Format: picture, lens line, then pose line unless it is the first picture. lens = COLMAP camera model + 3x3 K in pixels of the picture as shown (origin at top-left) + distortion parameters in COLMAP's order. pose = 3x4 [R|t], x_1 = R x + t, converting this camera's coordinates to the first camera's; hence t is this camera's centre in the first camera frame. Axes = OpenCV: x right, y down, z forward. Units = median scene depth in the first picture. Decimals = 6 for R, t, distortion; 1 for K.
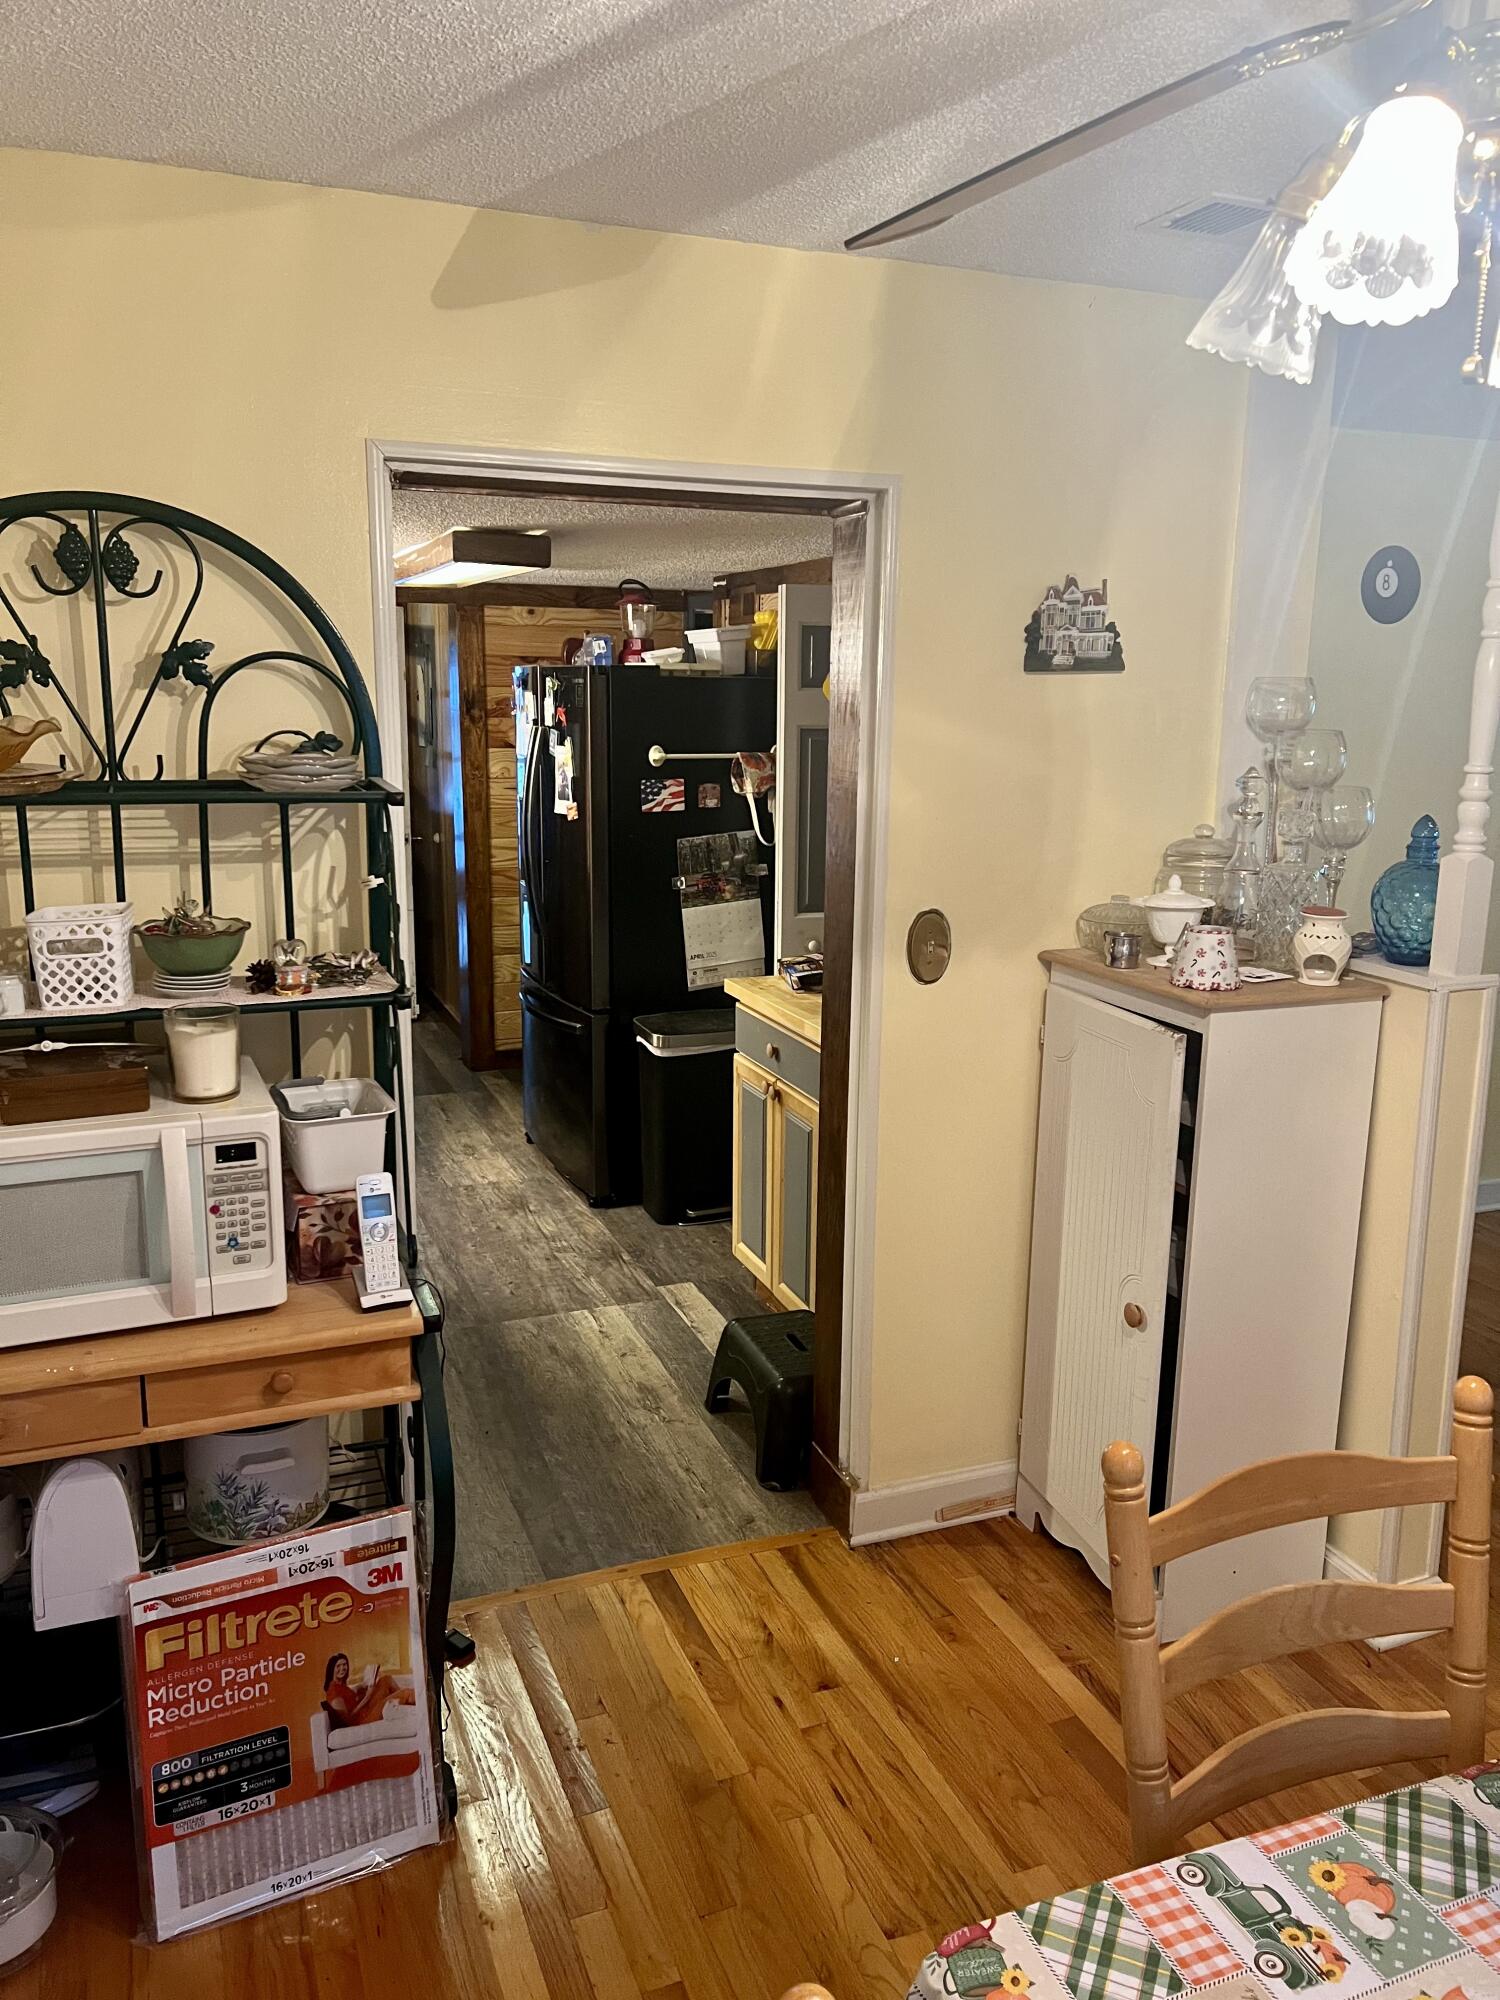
lens RADIAL K [[1485.1, 0, 750.0], [0, 1485.1, 1000.0], [0, 0, 1]] dist [0.118214, -0.185297]
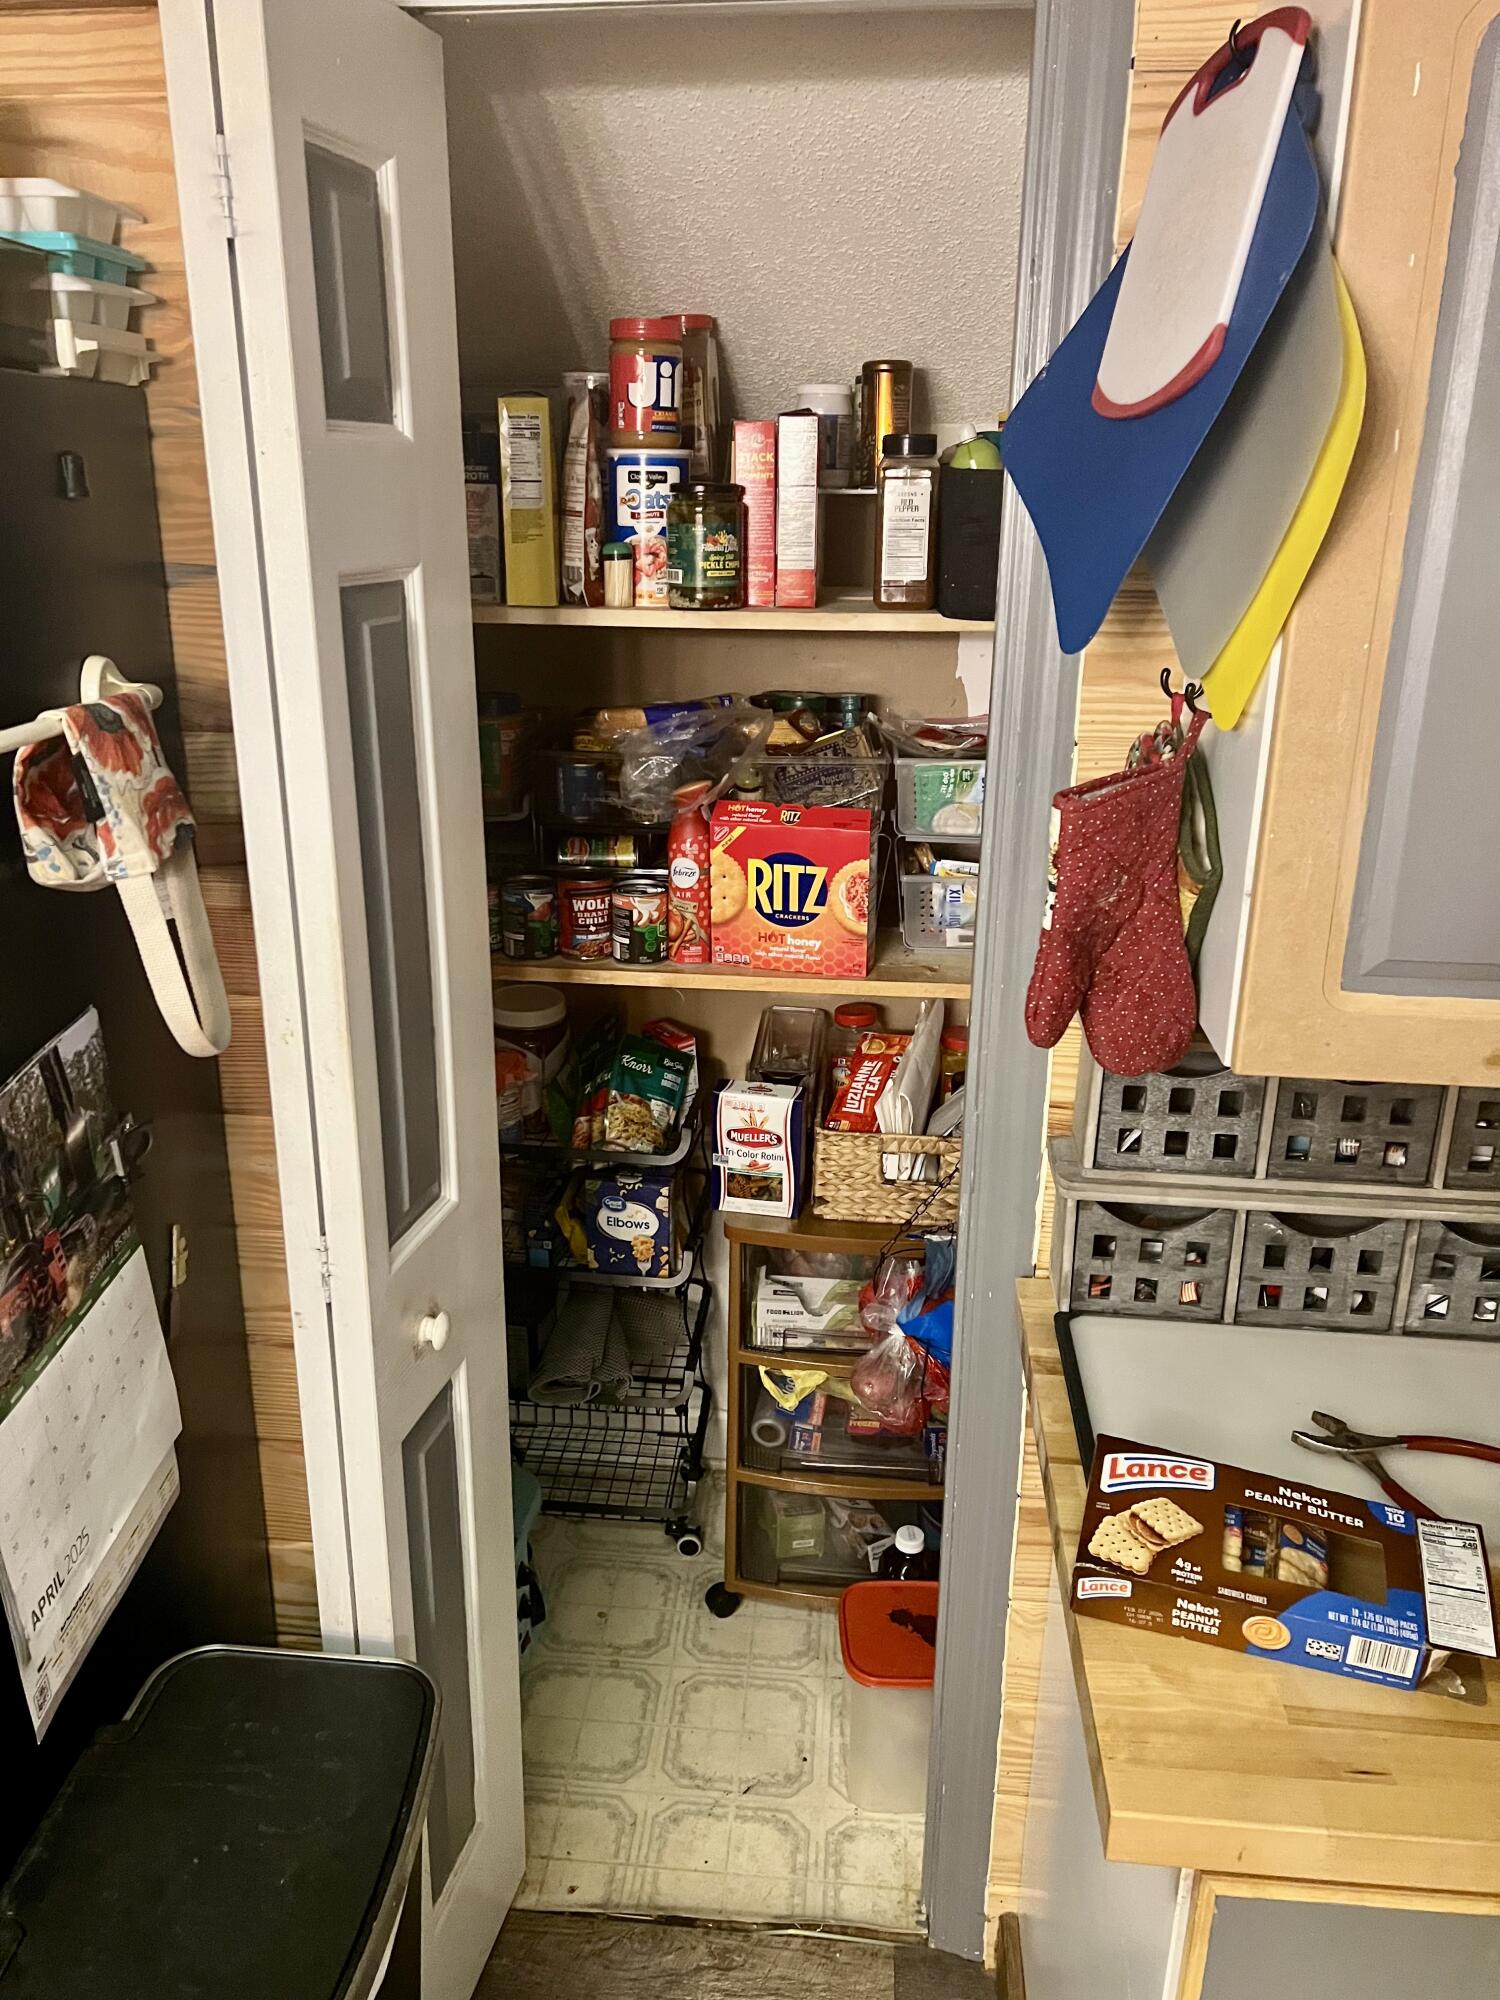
lens RADIAL K [[1512.1, 0, 750.0], [0, 1512.1, 1000.0], [0, 0, 1]] dist [0.010111, 0.003720]
pose [[0.455626, -0.293448, 0.840413, -0.160722], [0.180130, 0.954964, 0.235789, -0.157100], [-0.871756, 0.043952, 0.487965, 0.788864]]
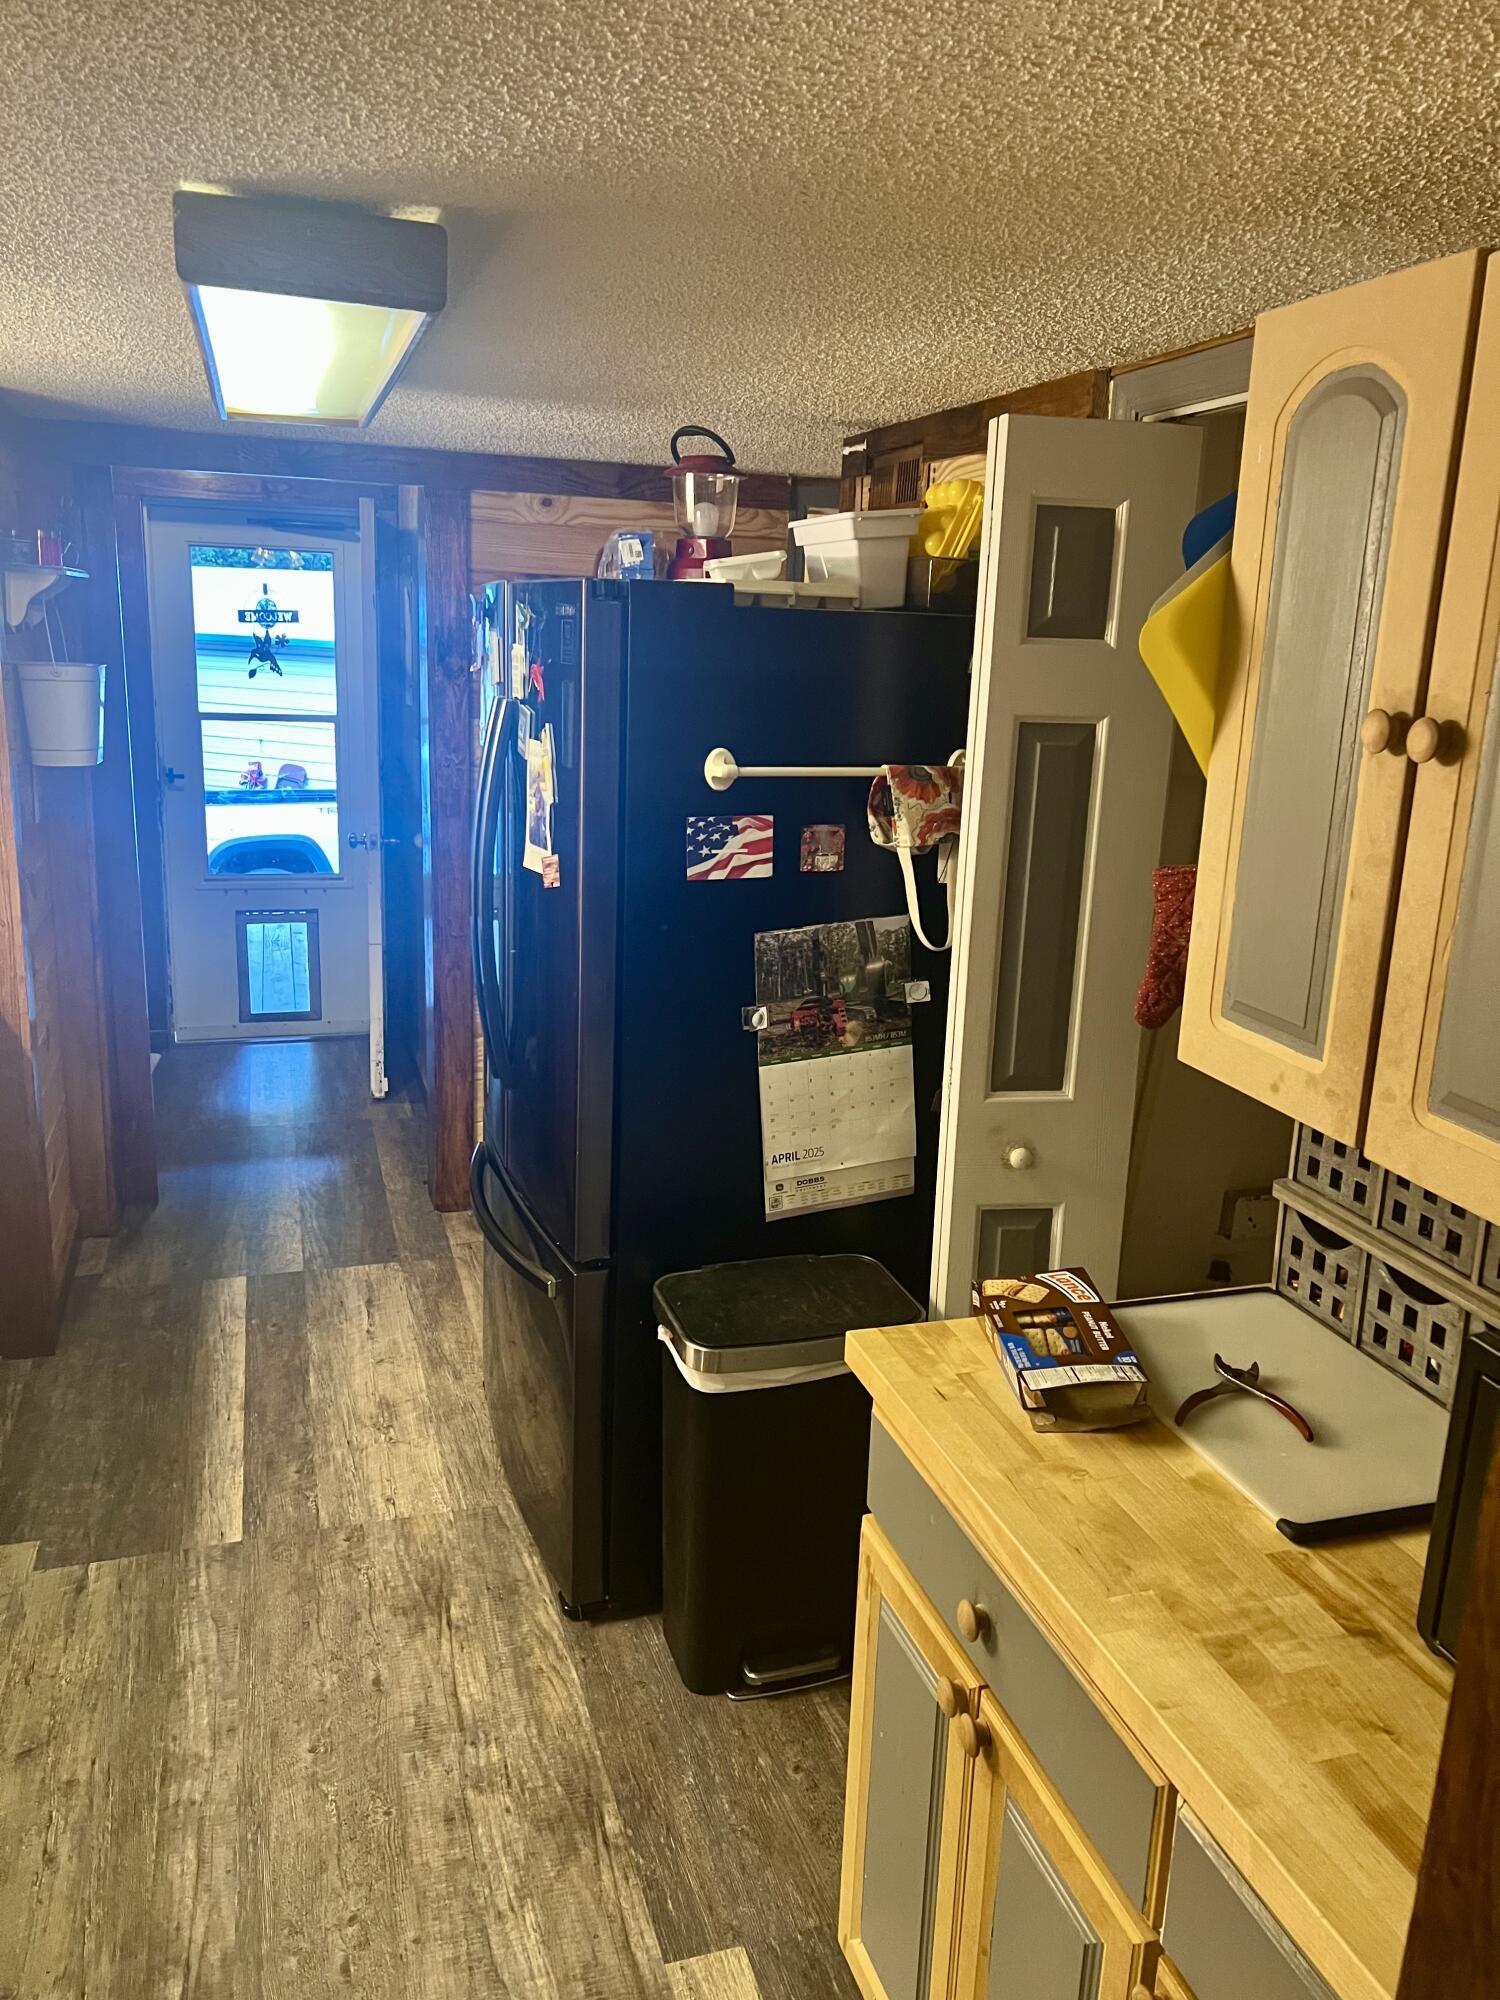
lens RADIAL K [[1487.3, 0, 748.0], [0, 1487.3, 1009.3], [0, 0, 1]] dist [0.068579, -0.069421]
pose [[0.997236, 0.043087, -0.060522, -0.019627], [-0.040509, 0.998245, 0.043206, -0.102822], [0.062278, -0.040635, 0.997231, 0.490658]]
